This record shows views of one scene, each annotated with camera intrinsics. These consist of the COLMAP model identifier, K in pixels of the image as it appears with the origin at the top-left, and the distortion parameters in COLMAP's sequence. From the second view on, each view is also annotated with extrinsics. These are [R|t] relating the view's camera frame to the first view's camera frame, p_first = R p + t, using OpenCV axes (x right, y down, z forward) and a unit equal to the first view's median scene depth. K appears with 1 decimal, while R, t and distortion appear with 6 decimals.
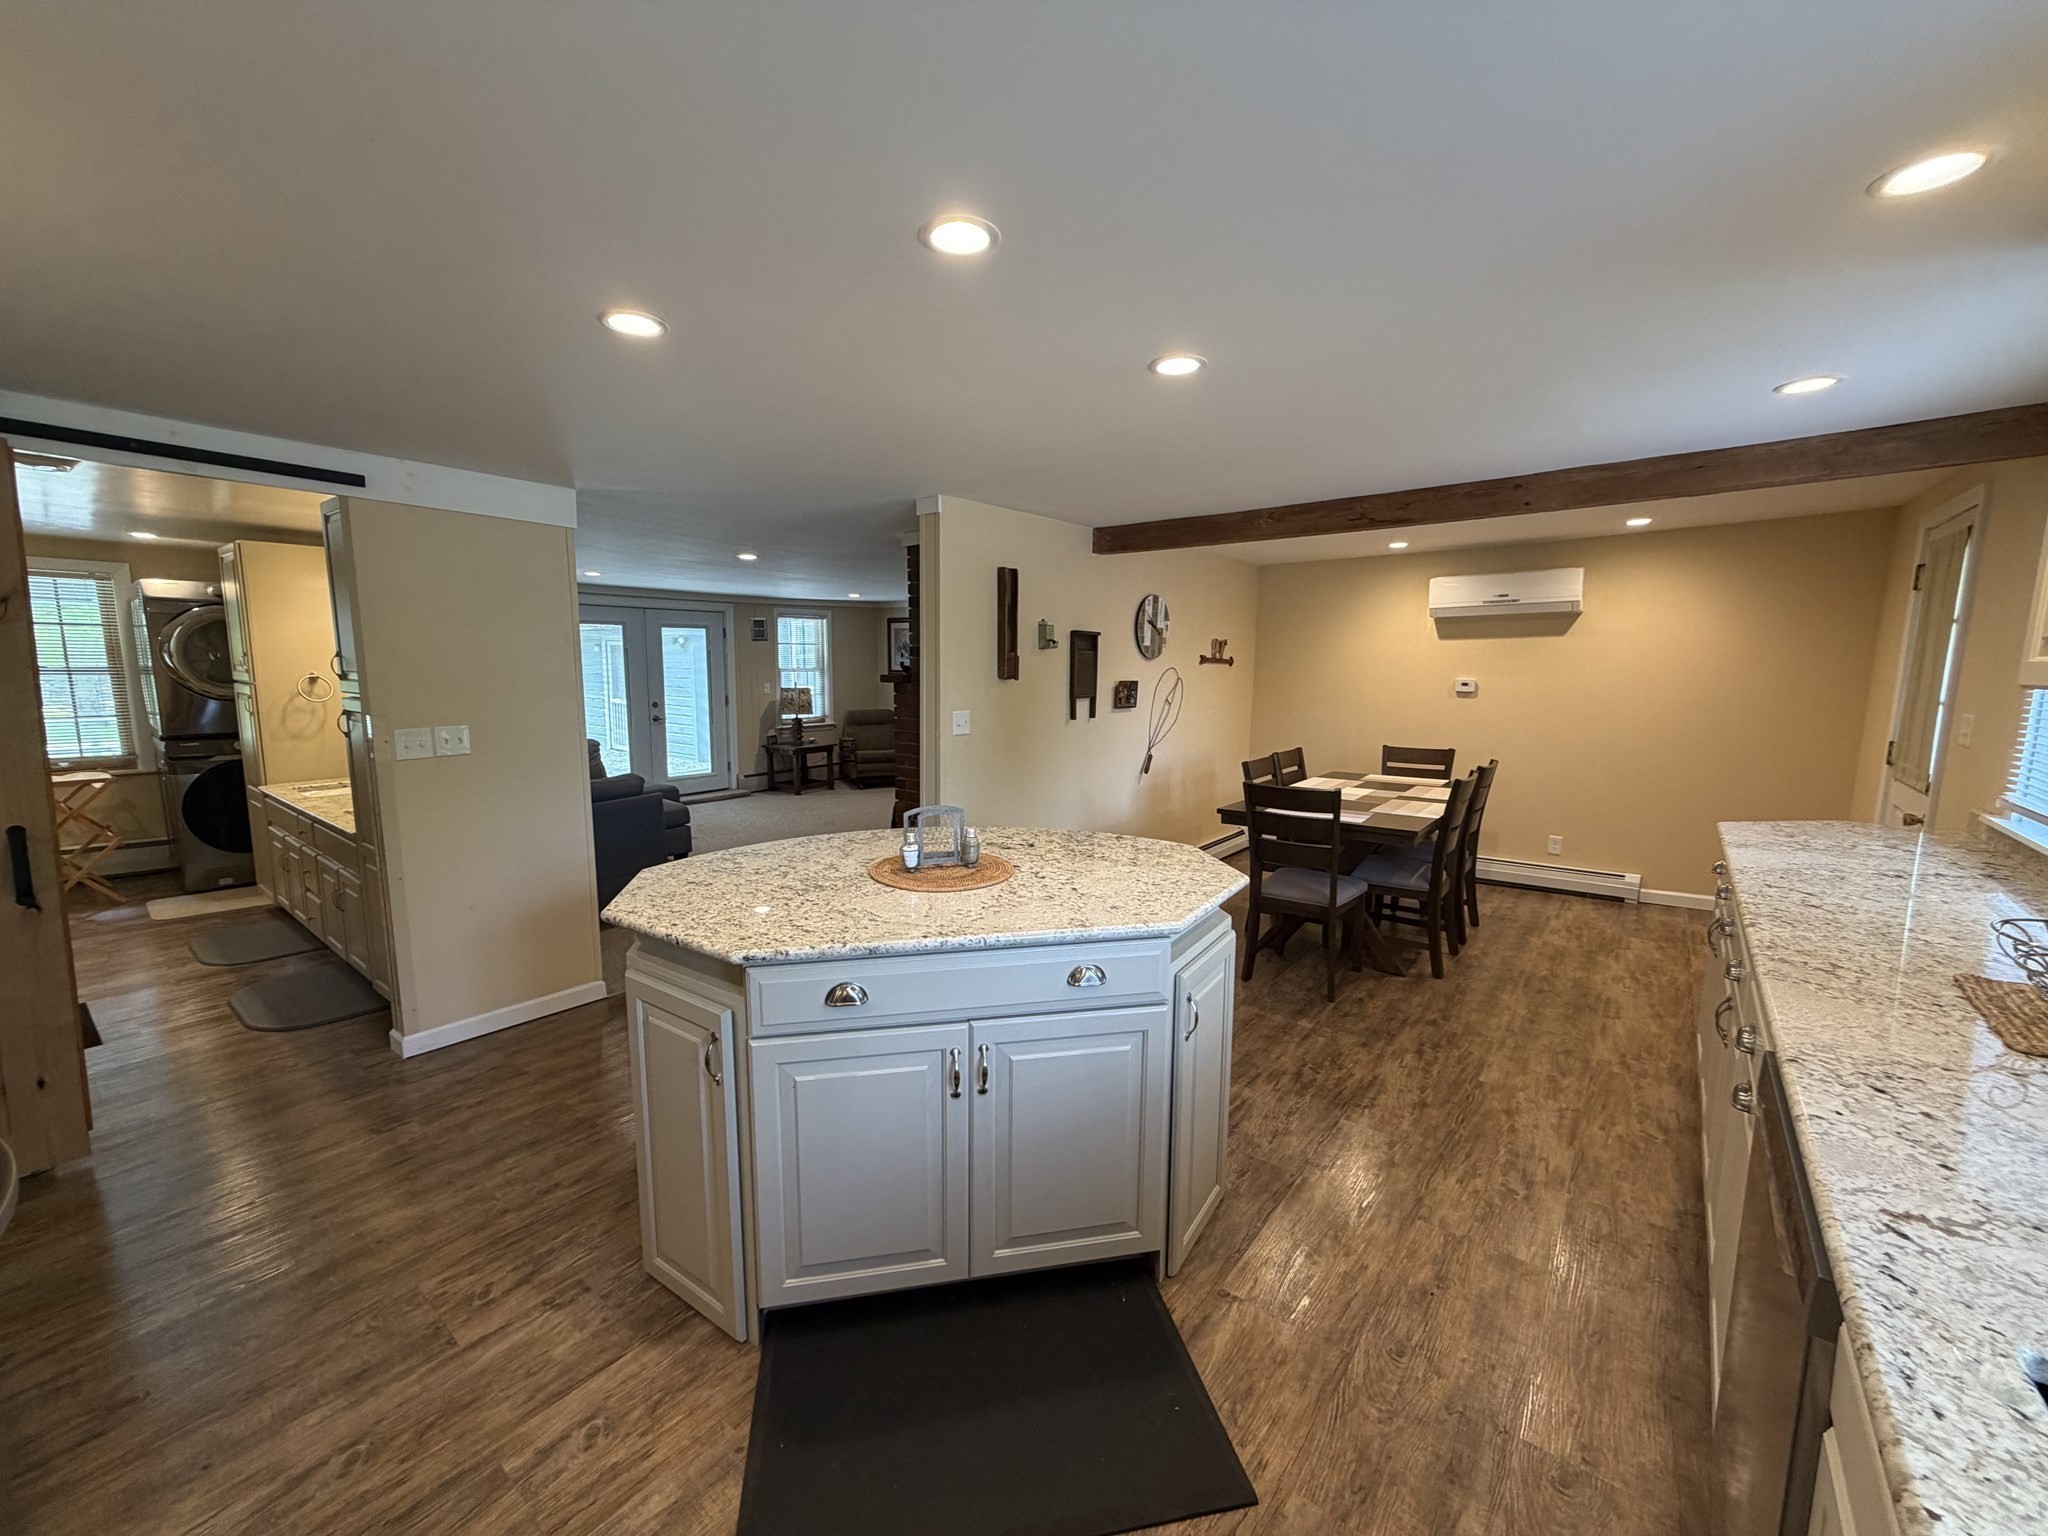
lens RADIAL K [[807.1, 0, 1021.1], [0, 807.1, 761.0], [0, 0, 1]] dist [0.001263, 0.001068]
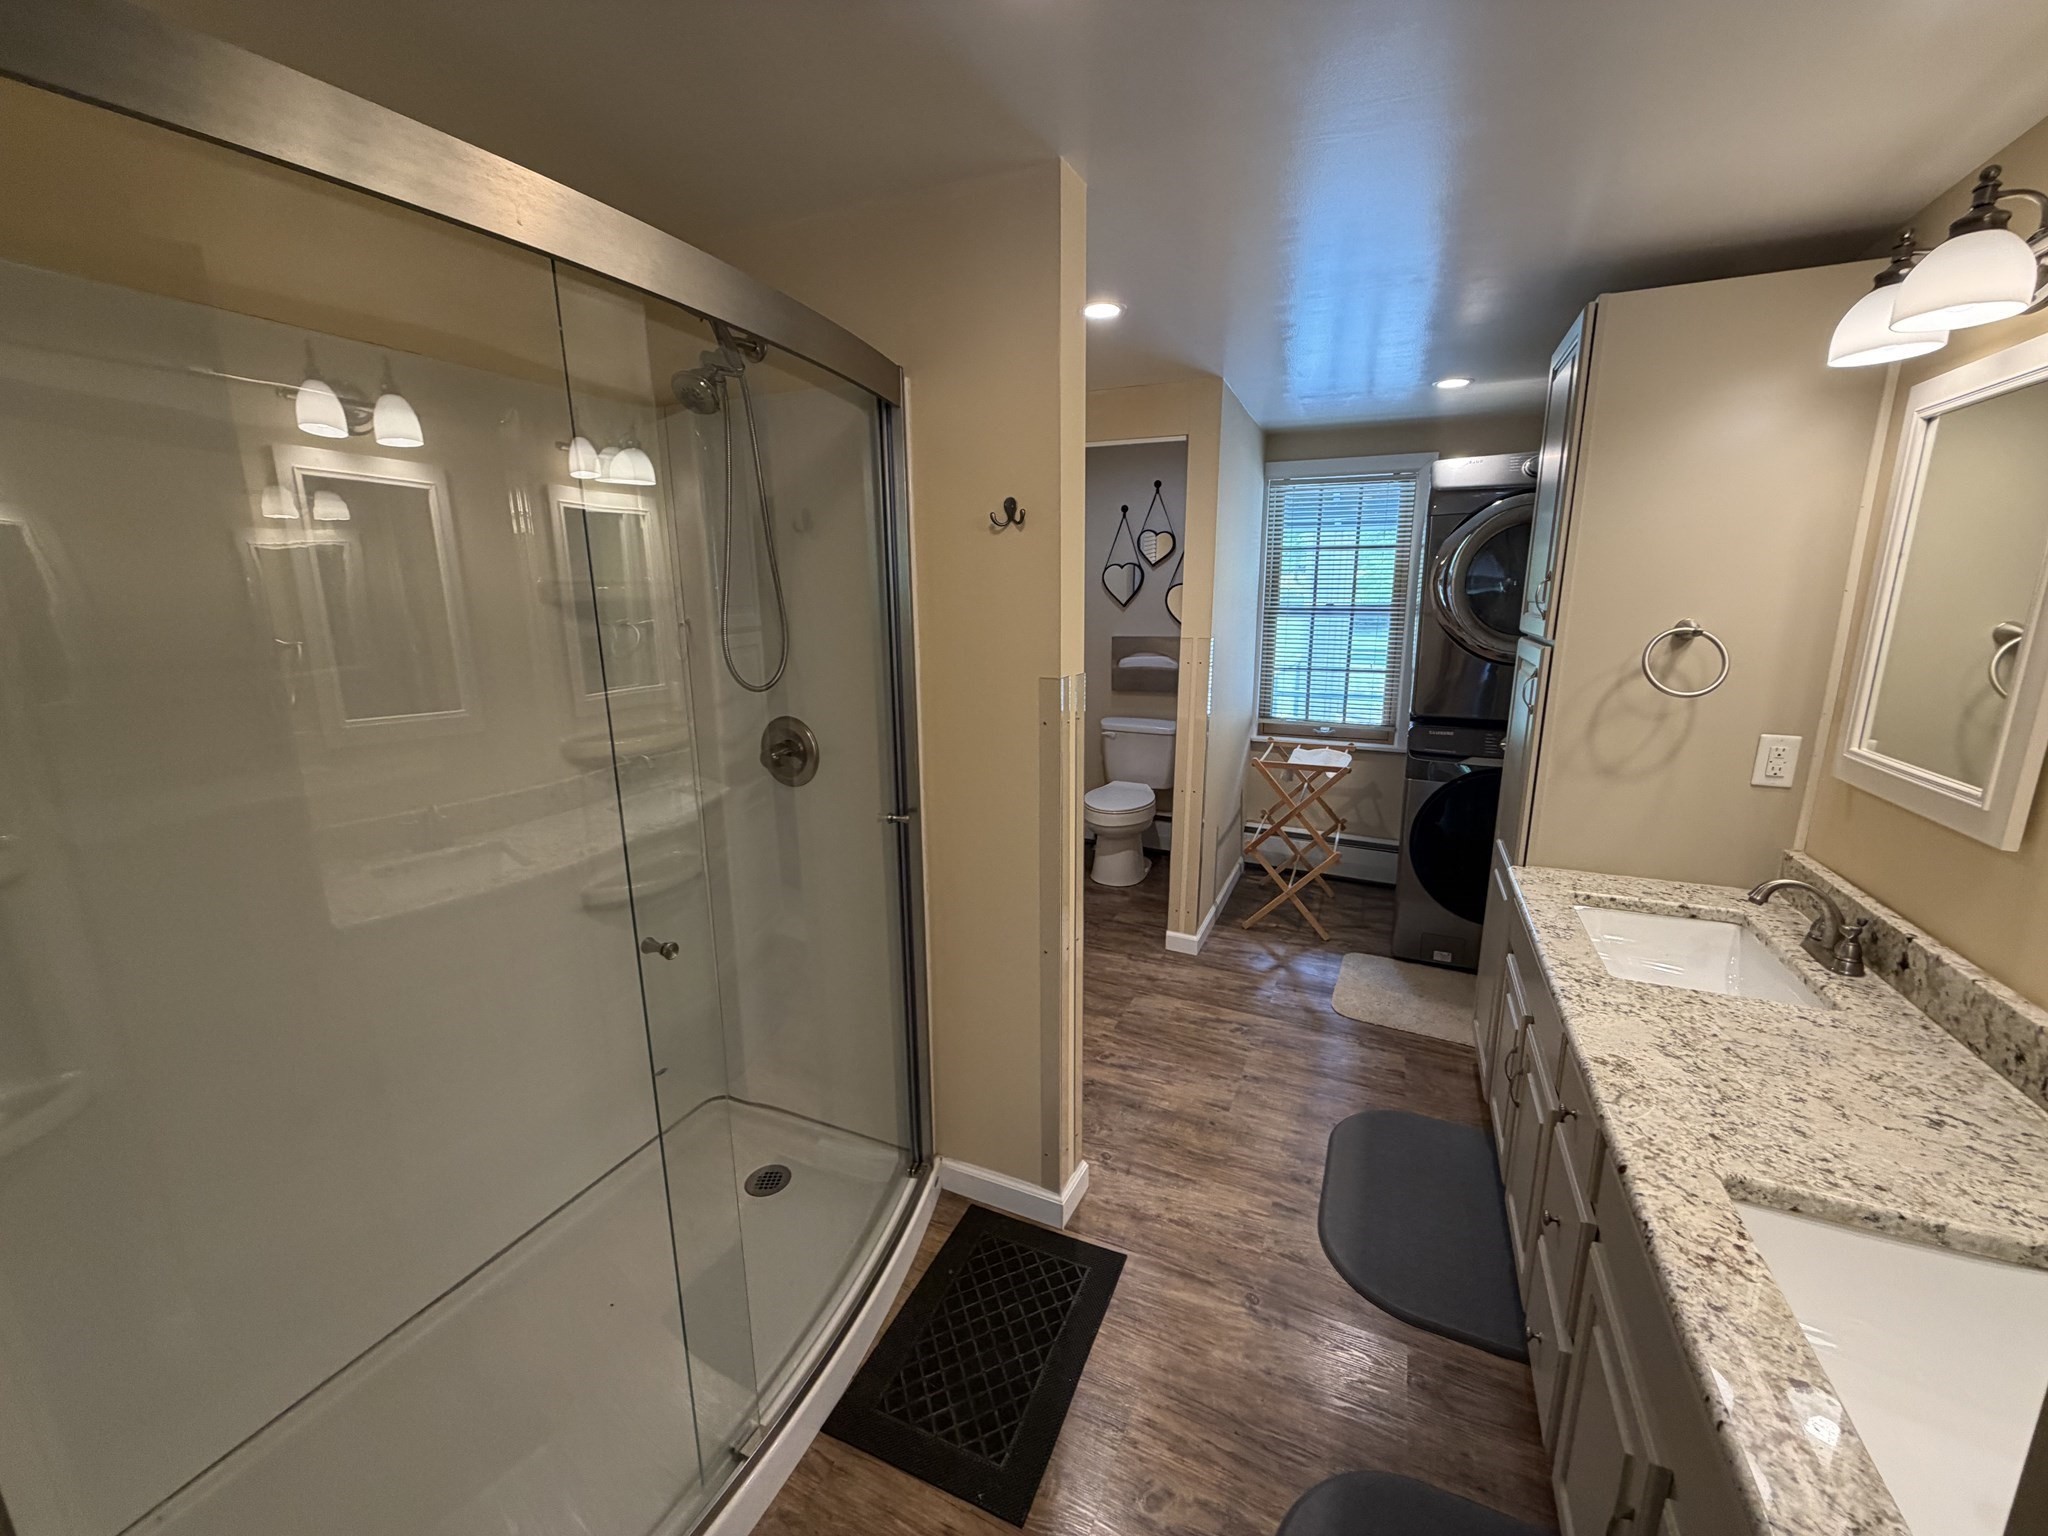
lens RADIAL K [[807.1, 0, 1044.2], [0, 807.1, 769.3], [0, 0, 1]] dist [0.001263, 0.001068]
pose [[0.257928, 0.195903, -0.946095, -0.527024], [-0.115253, 0.978474, 0.171187, -0.063997], [0.959265, 0.064887, 0.274954, 0.551963]]
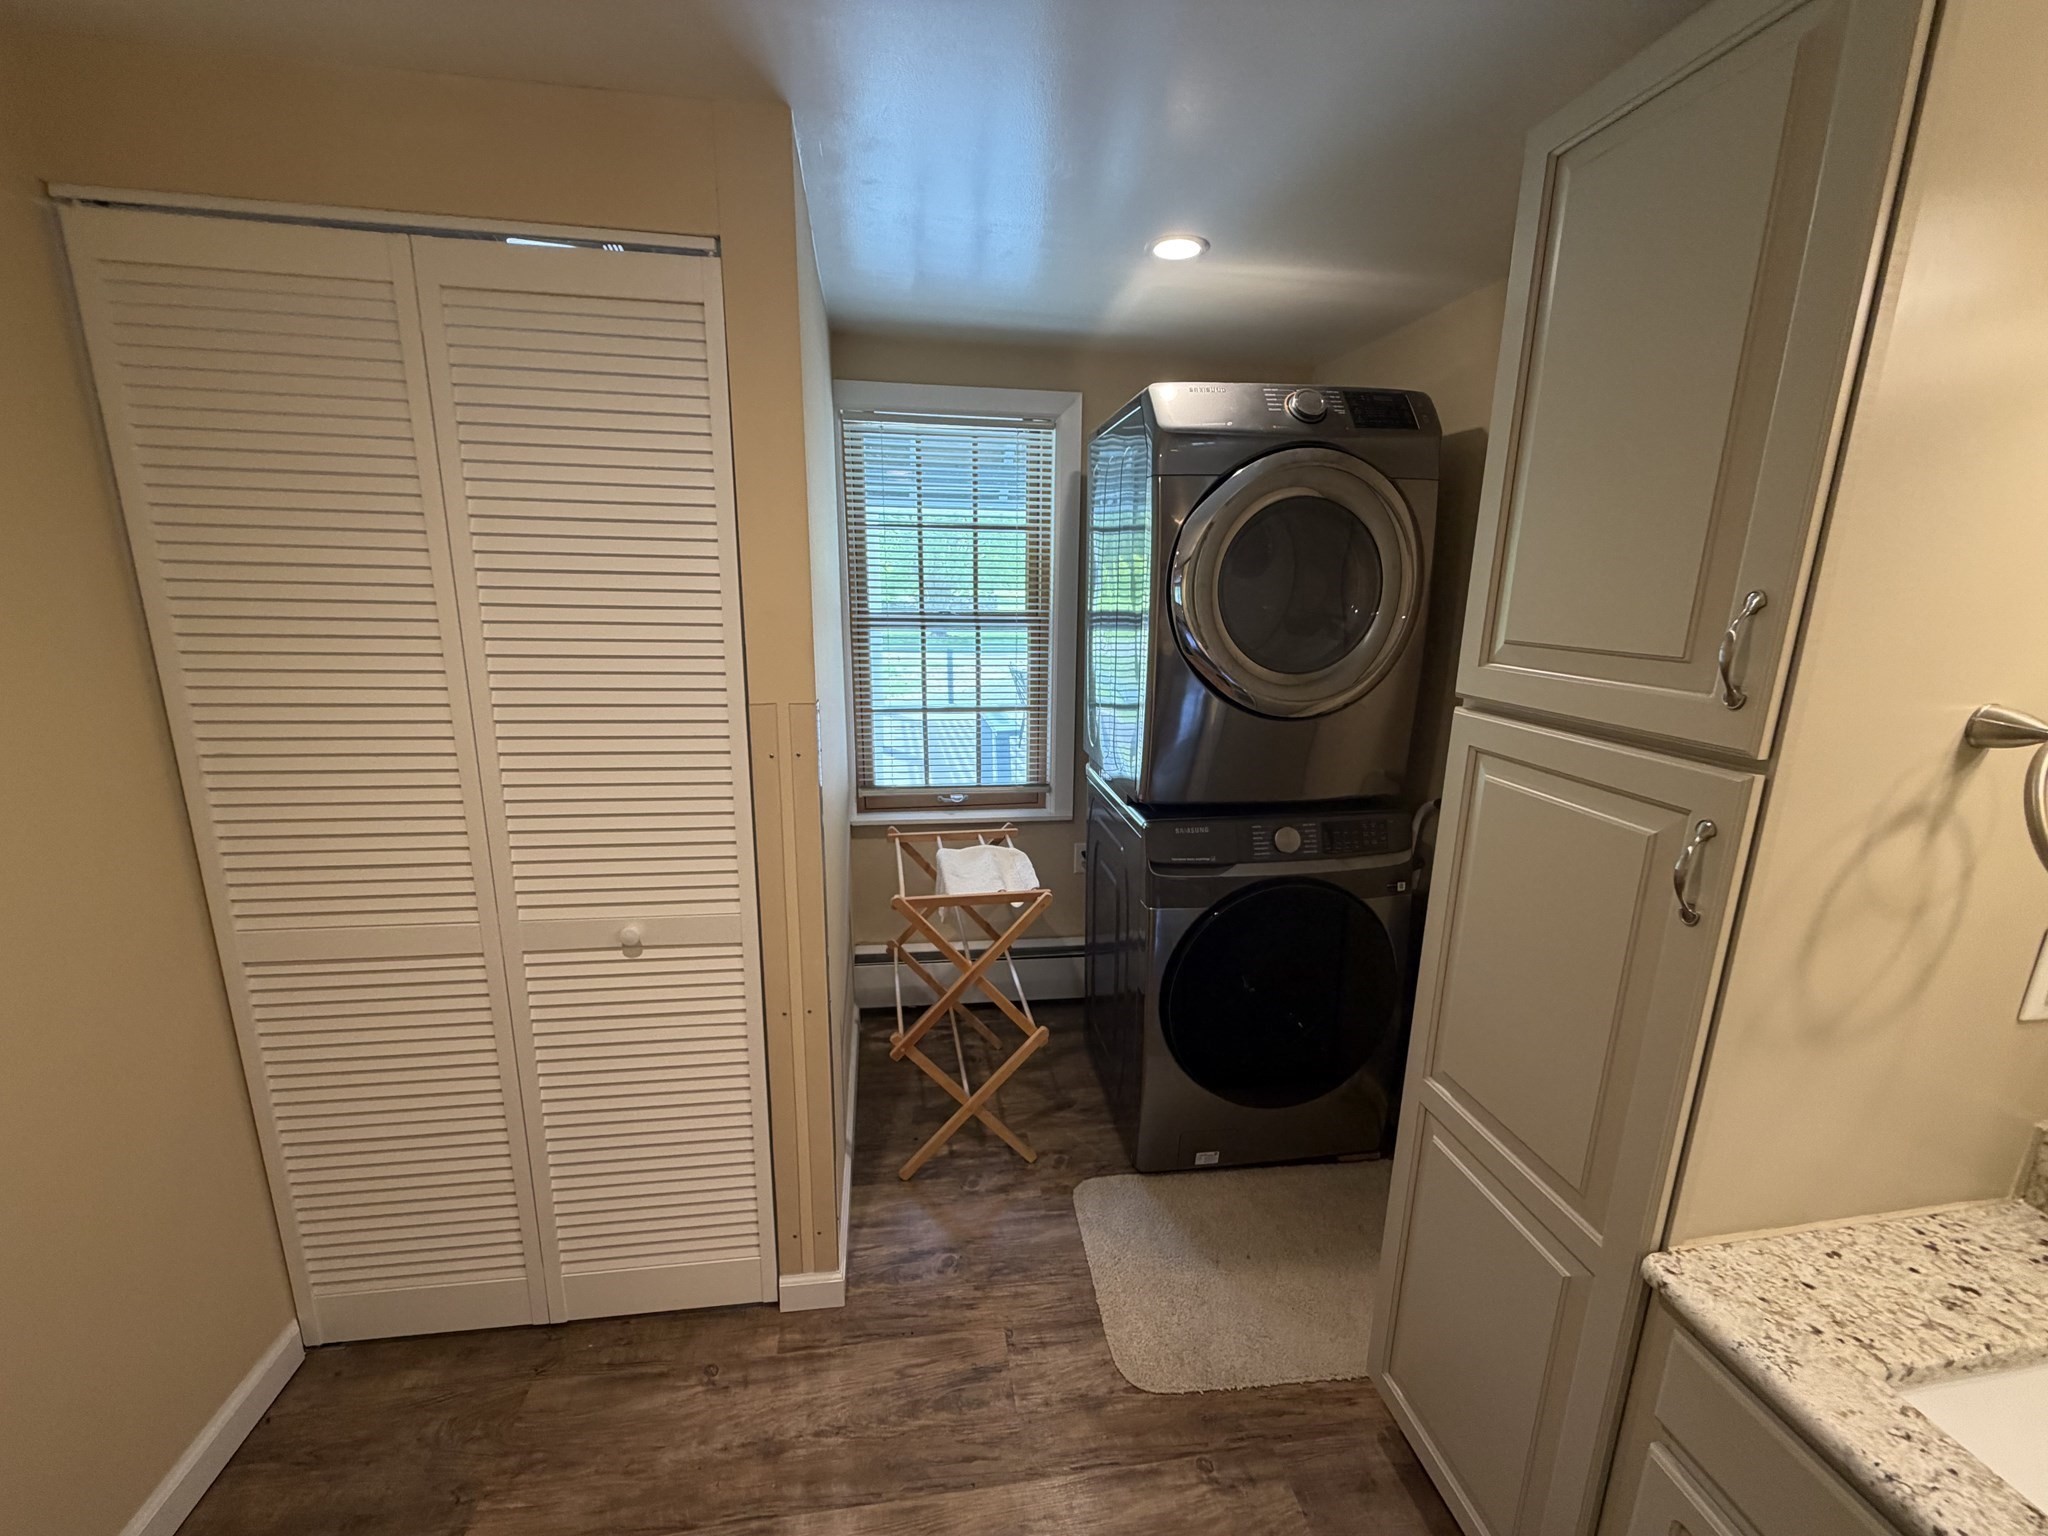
lens RADIAL K [[807.1, 0, 1013.8], [0, 807.1, 773.7], [0, 0, 1]] dist [0.001263, 0.001068]
pose [[0.730551, 0.158868, -0.664121, -0.848890], [-0.088651, 0.986395, 0.138443, -0.093019], [0.677079, -0.042264, 0.734695, 0.671275]]
